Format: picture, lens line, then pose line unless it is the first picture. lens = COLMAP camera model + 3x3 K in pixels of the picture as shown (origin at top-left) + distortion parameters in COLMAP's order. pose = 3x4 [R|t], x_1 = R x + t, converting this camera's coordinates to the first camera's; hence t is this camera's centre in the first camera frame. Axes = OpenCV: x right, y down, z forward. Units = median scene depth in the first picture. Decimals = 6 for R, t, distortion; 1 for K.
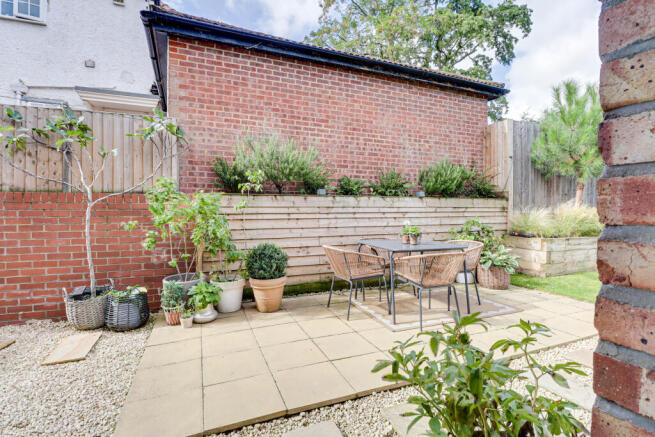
lens RADIAL K [[305.6, 0, 327.5], [0, 305.6, 215.6], [0, 0, 1]] dist [-0.007971, -0.006641]
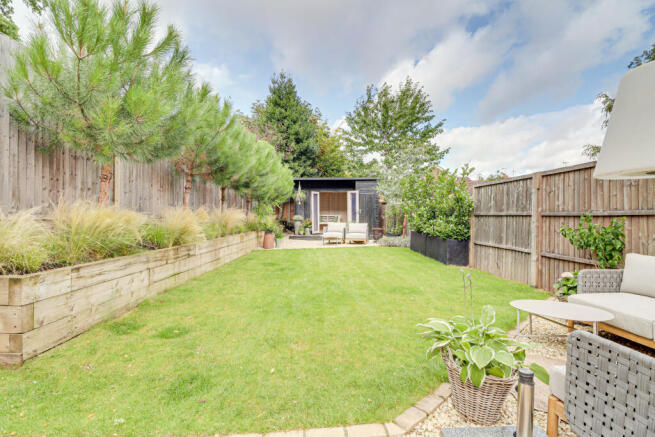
lens RADIAL K [[305.6, 0, 324.9], [0, 305.6, 213.3], [0, 0, 1]] dist [-0.007971, -0.006641]
pose [[0.322403, 0.001576, 0.946601, 0.430429], [0.021333, 0.999733, -0.008930, -0.003488], [-0.946362, 0.023073, 0.322283, 0.418747]]
